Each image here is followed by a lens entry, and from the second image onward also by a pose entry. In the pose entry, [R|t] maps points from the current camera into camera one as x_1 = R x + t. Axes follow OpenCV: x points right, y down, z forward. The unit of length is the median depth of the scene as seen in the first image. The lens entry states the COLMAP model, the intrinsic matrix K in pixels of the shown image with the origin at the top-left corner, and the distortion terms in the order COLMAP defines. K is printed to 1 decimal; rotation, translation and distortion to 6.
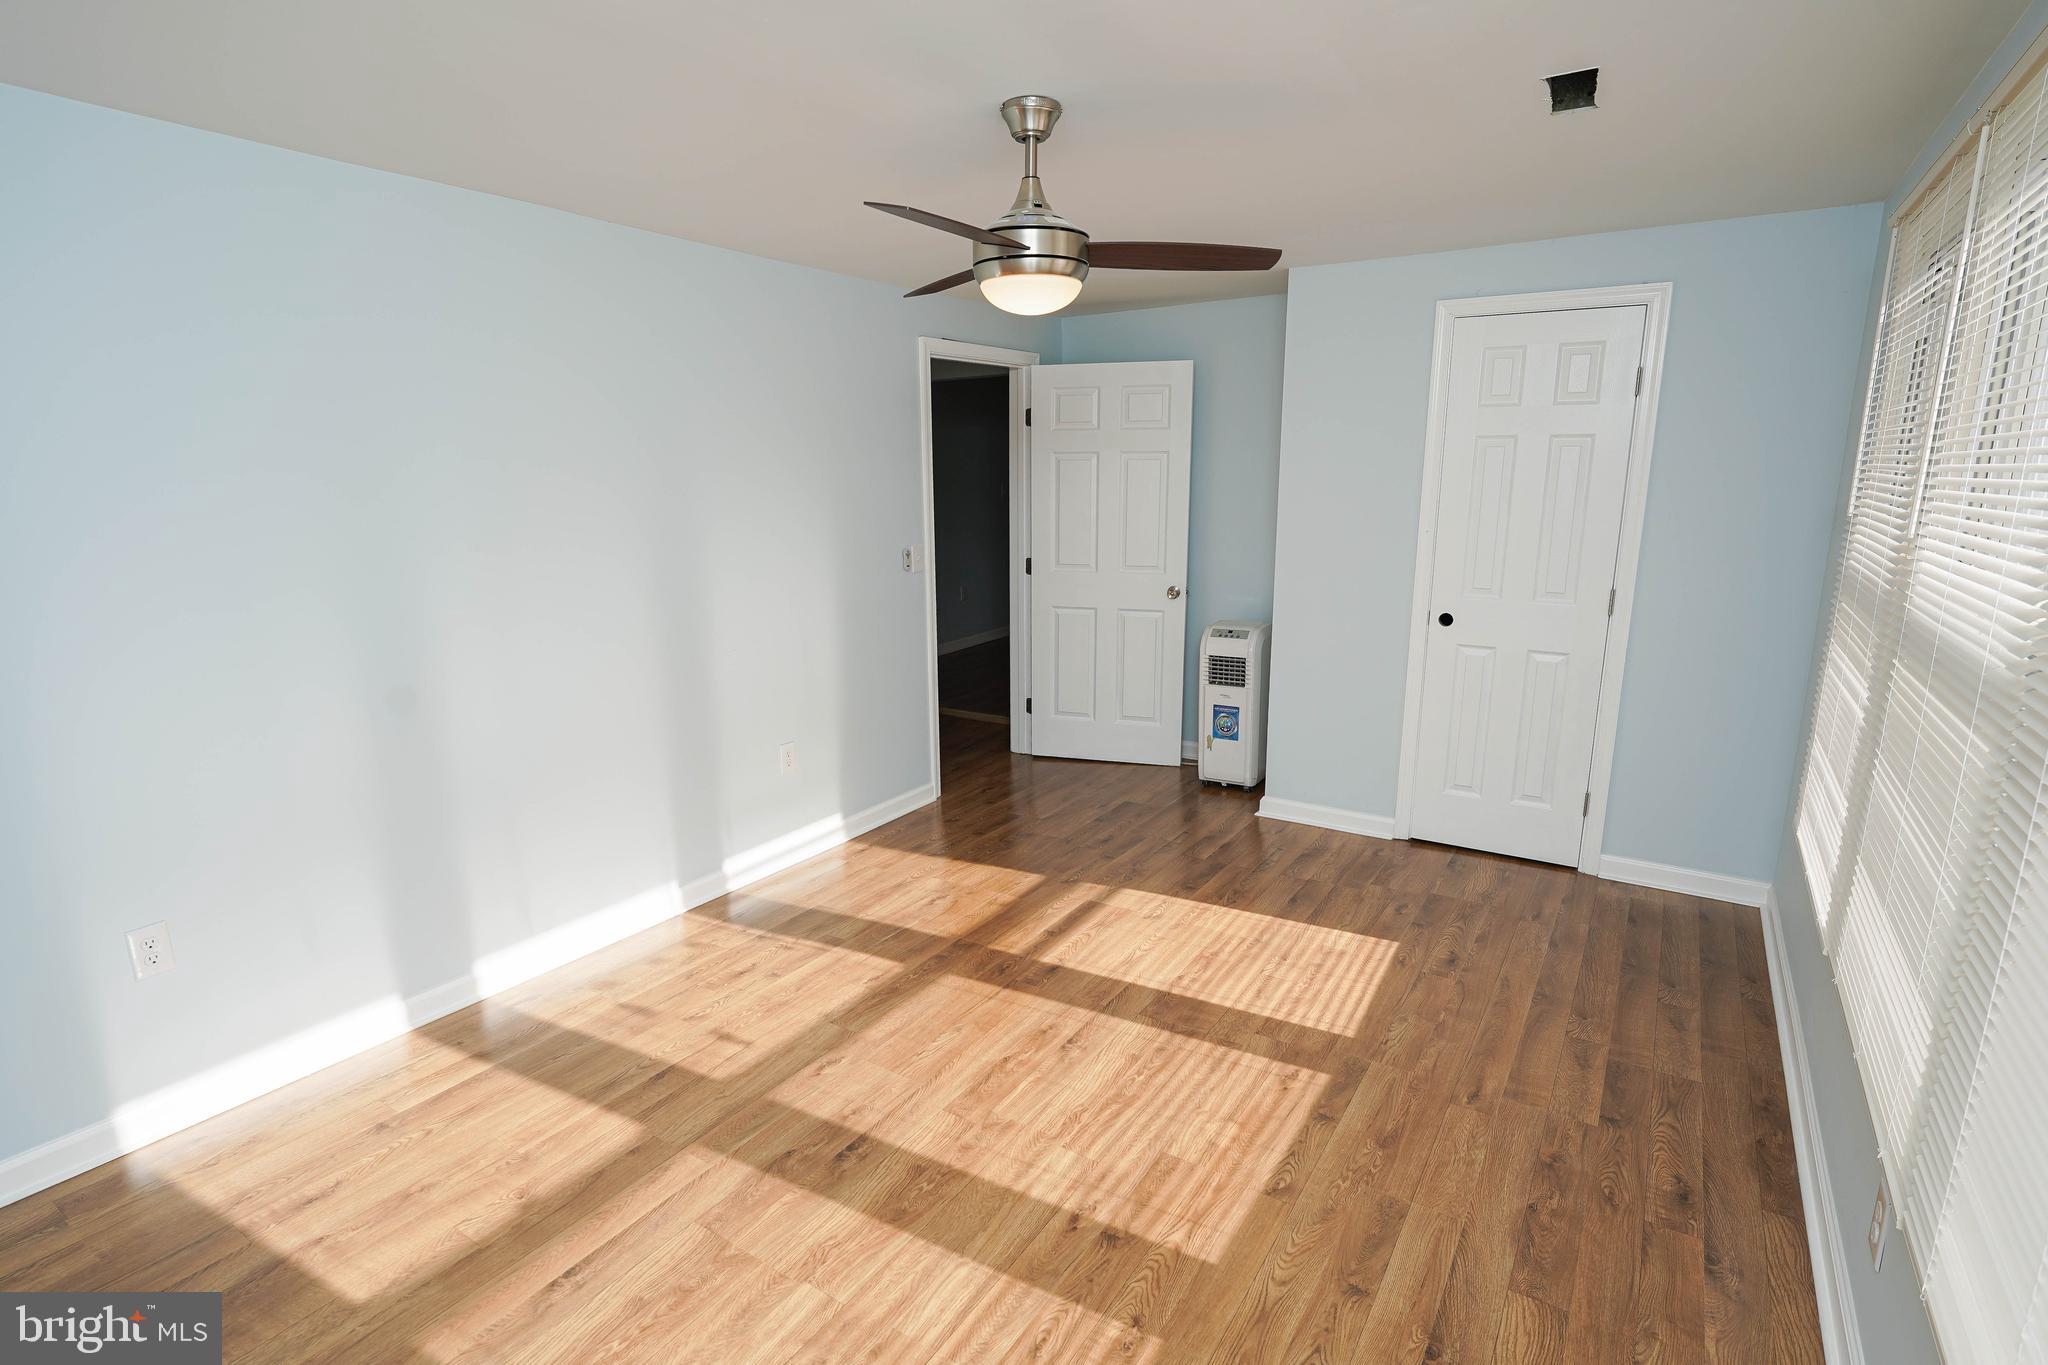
lens RADIAL K [[1006.9, 0, 1004.6], [0, 1006.9, 684.1], [0, 0, 1]] dist [-0.008869, 0.000128]
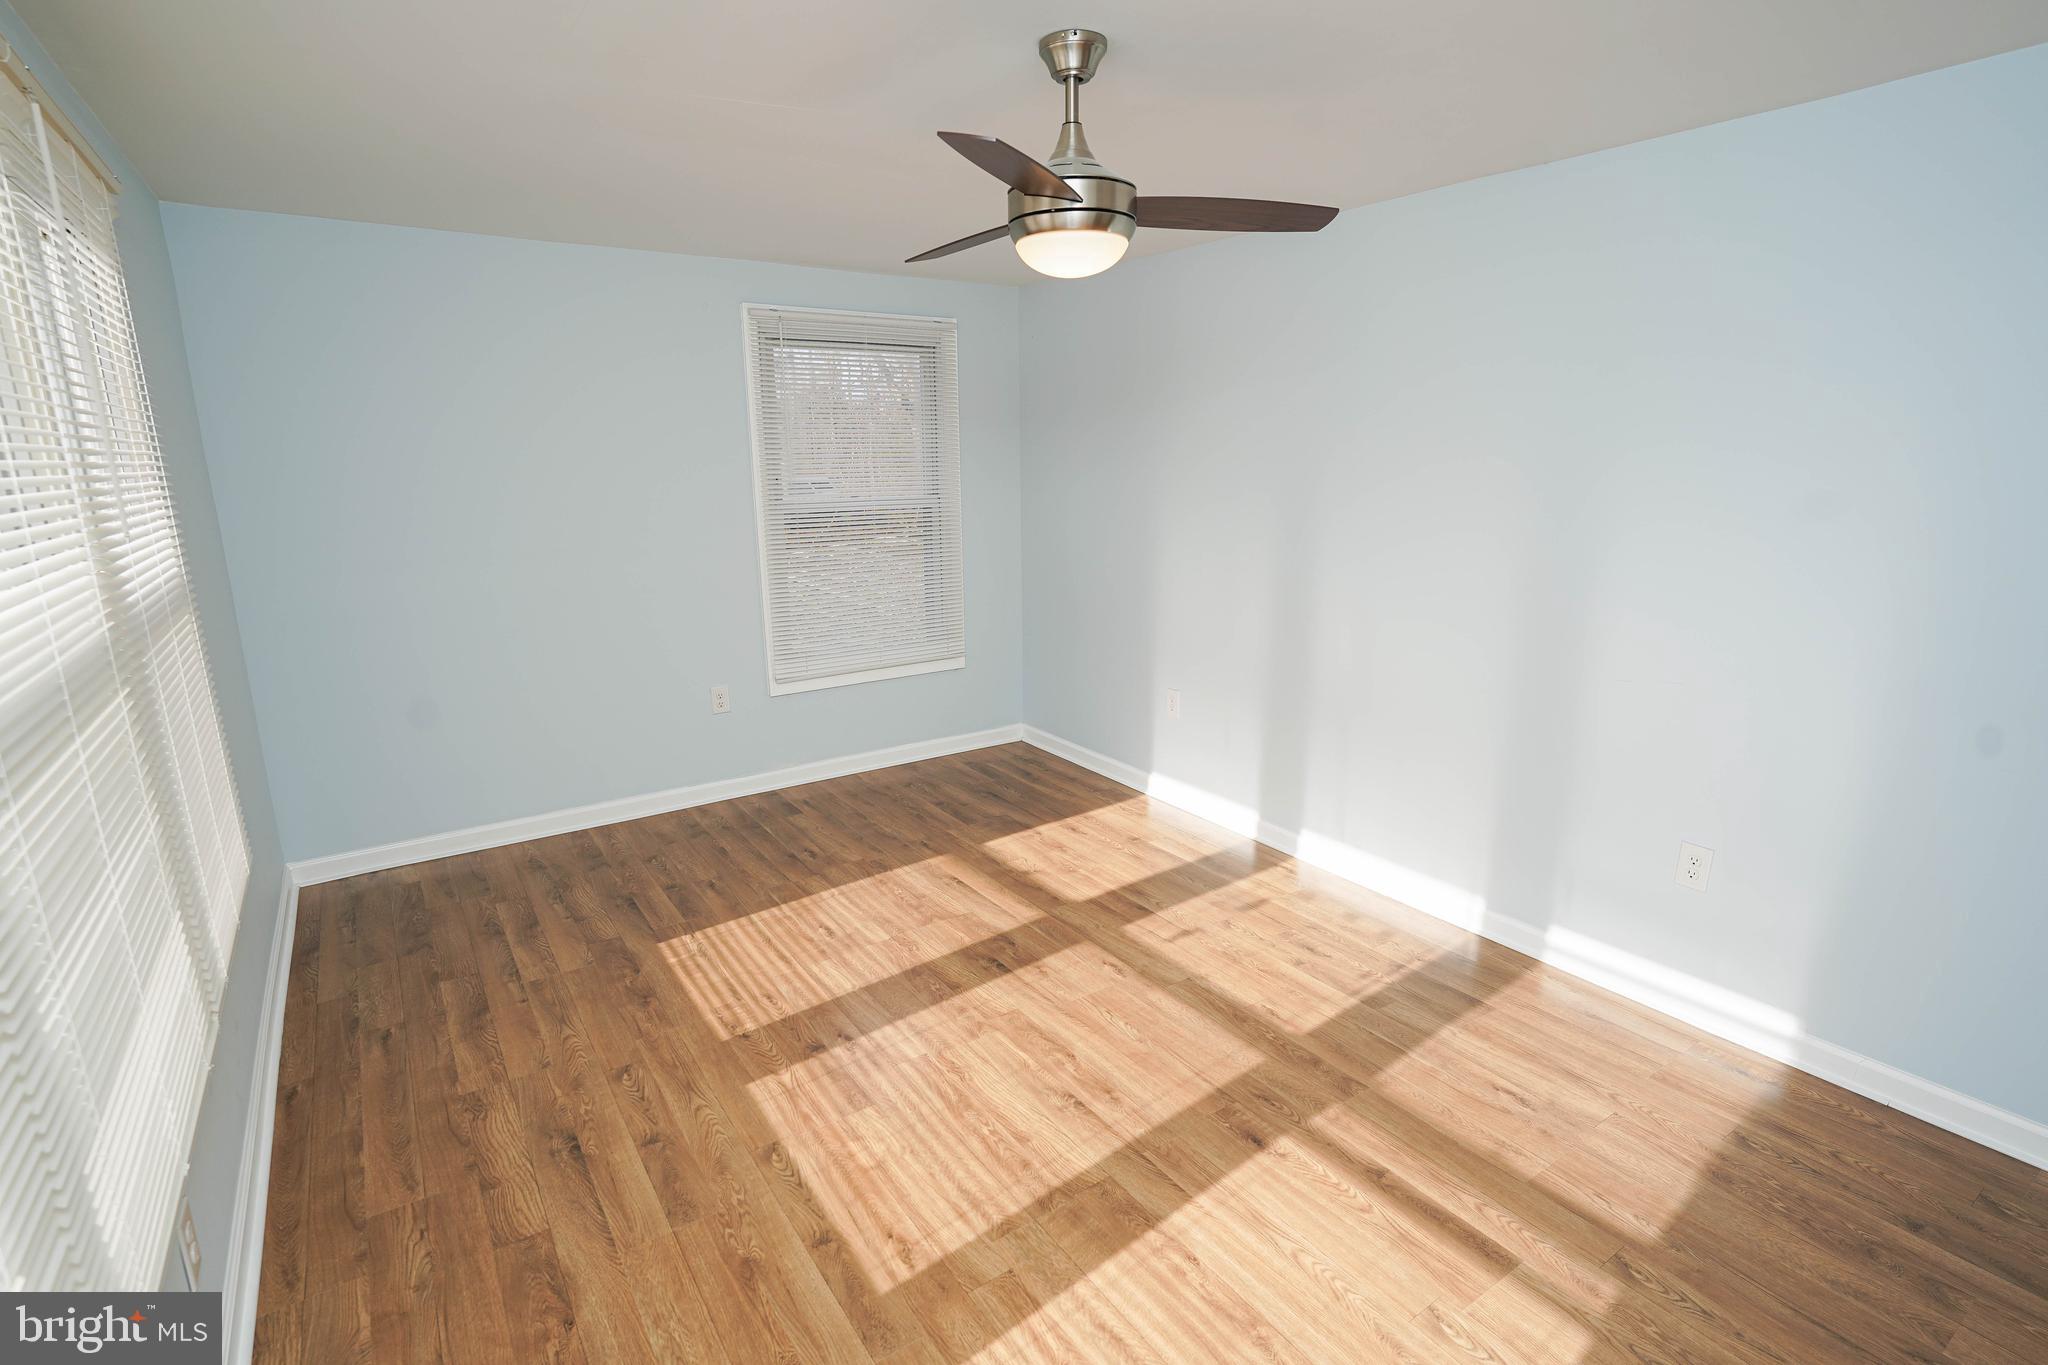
lens RADIAL K [[973.7, 0, 1009.6], [0, 973.7, 682.5], [0, 0, 1]] dist [-0.010588, -0.000409]
pose [[-0.380142, 0.223520, -0.897514, 0.785971], [-0.178977, 0.934244, 0.308473, -0.244940], [0.907447, 0.277898, -0.315140, 1.136229]]
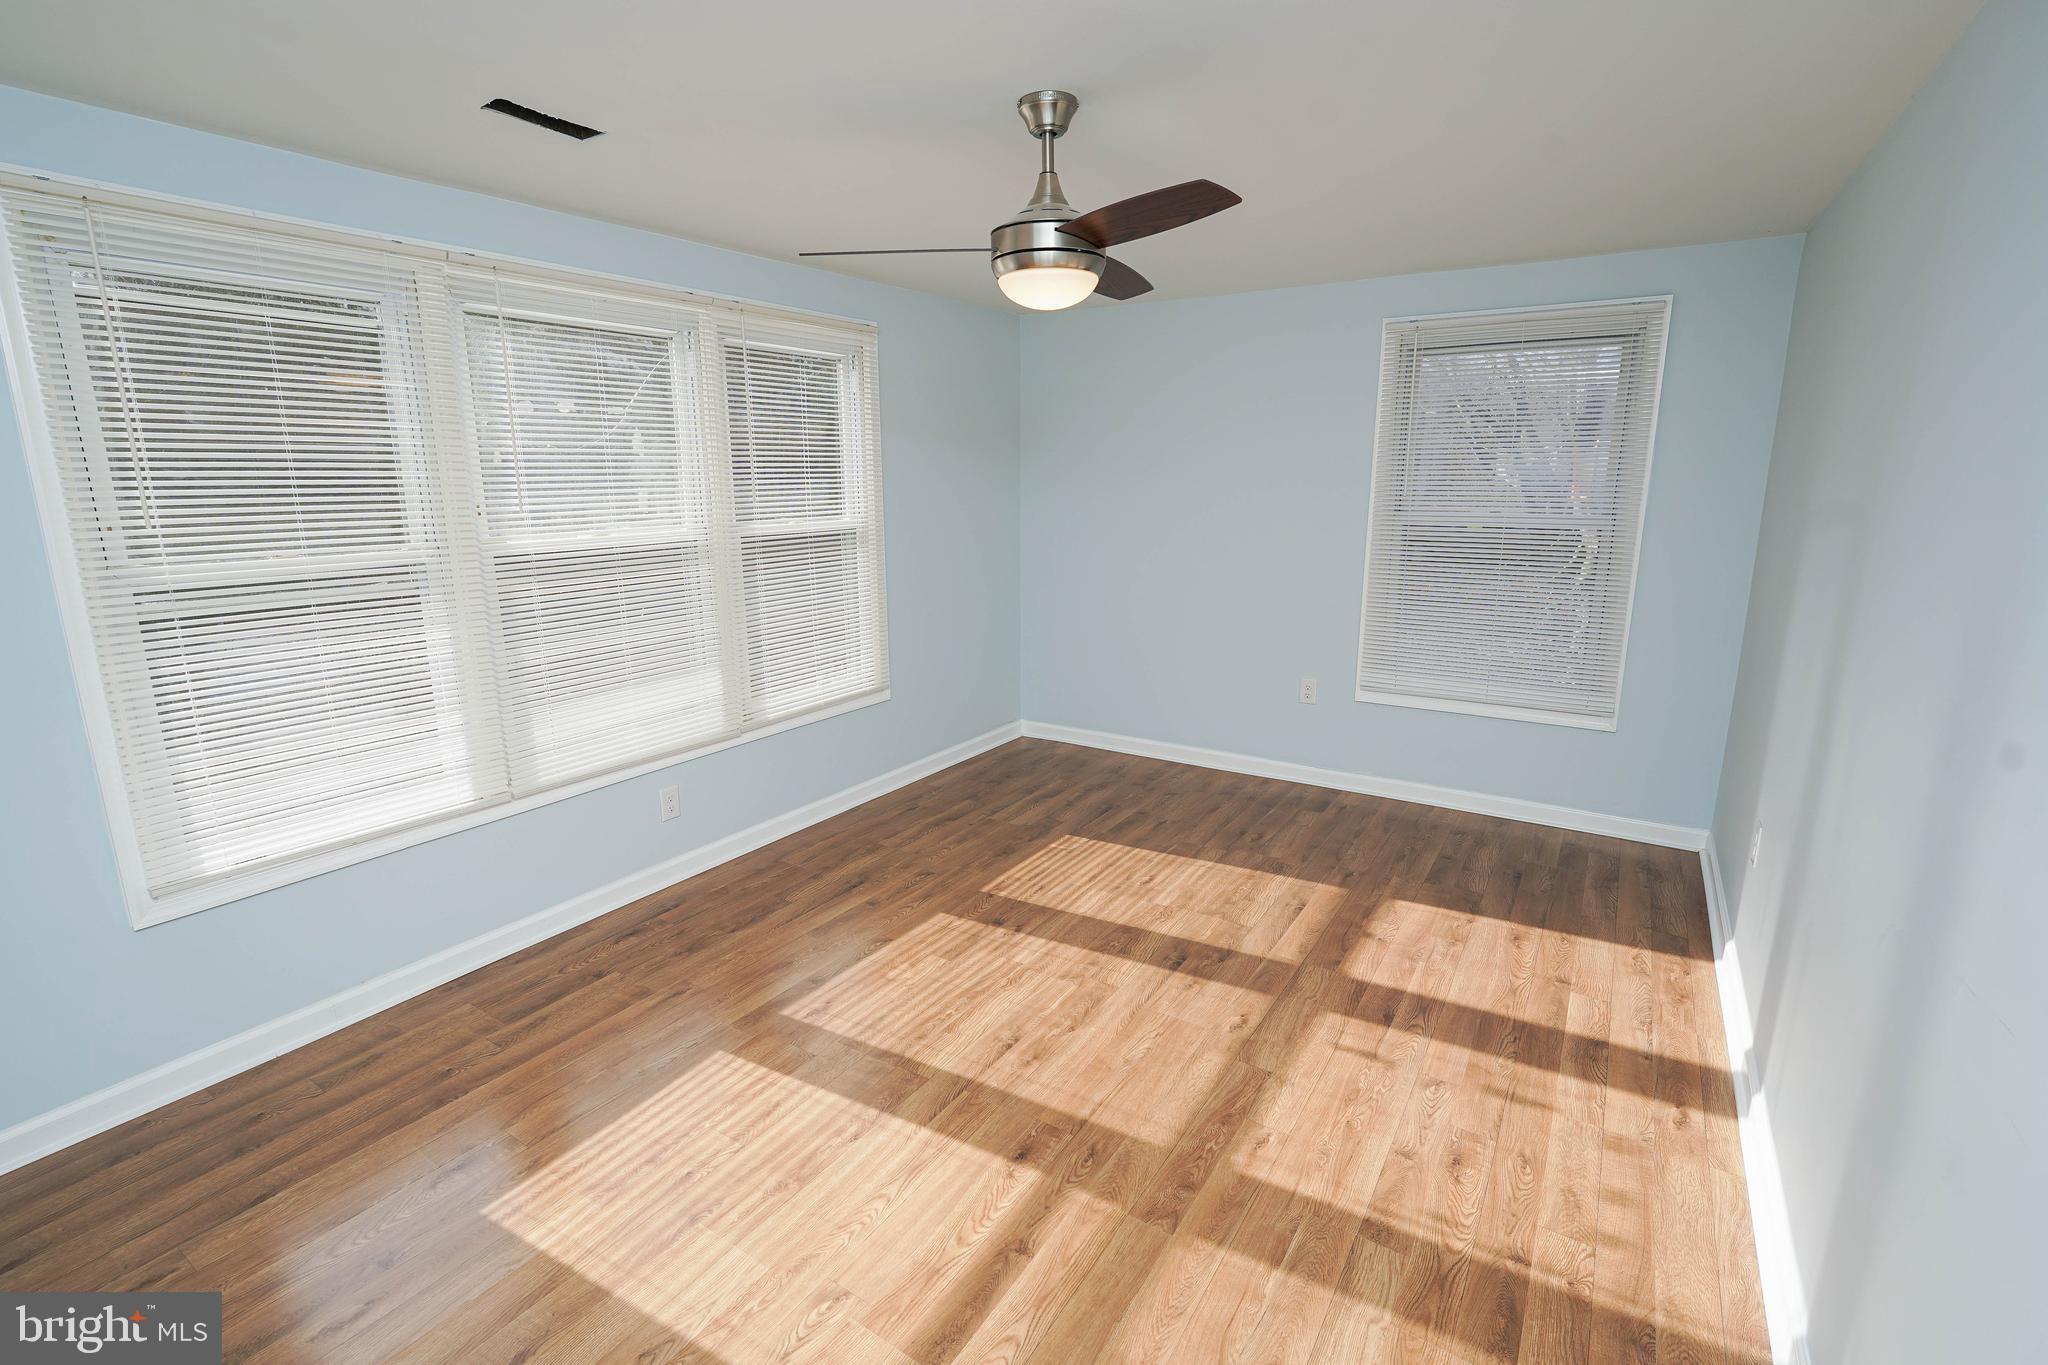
lens RADIAL K [[937.7, 0, 1012.4], [0, 937.7, 683.3], [0, 0, 1]] dist [-0.015180, -0.000593]
pose [[-0.999851, 0.016335, -0.005611, 0.062946], [0.012510, 0.908889, 0.416849, -0.358026], [0.011909, 0.416717, -0.908958, 1.724836]]
